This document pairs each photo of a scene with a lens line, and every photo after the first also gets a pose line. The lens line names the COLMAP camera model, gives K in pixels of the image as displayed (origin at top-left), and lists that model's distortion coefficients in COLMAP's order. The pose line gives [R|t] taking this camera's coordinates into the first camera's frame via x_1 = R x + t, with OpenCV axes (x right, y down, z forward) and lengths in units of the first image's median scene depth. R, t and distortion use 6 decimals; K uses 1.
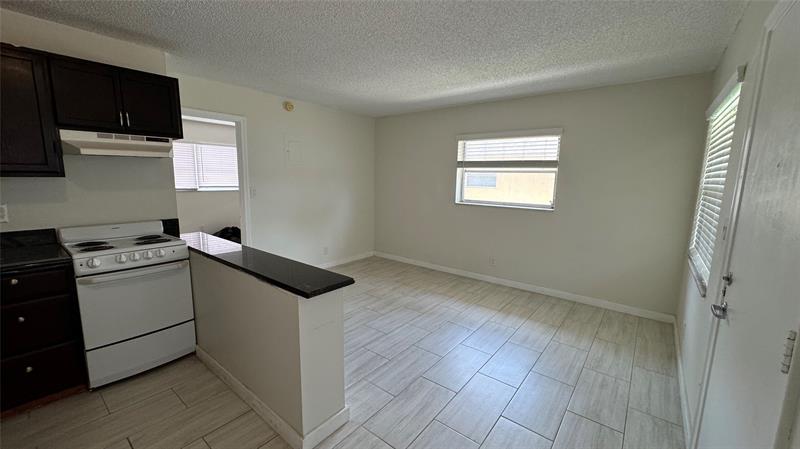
lens RADIAL K [[319.4, 0, 400.0], [0, 319.4, 225.2], [0, 0, 1]] dist [0.000307, 0.000319]
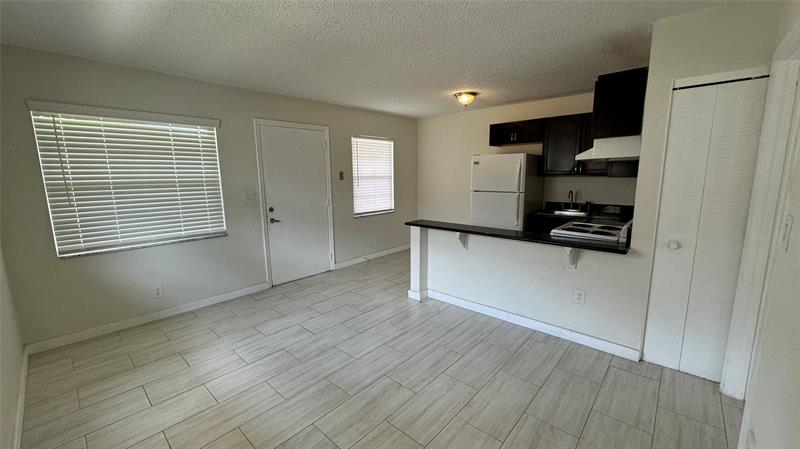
lens RADIAL K [[319.4, 0, 399.1], [0, 319.4, 225.2], [0, 0, 1]] dist [0.000307, 0.000319]
pose [[-0.998322, -0.014665, 0.056026, -0.124672], [0.002931, 0.953378, 0.301763, -0.253358], [-0.057839, 0.301421, -0.951735, 1.670164]]
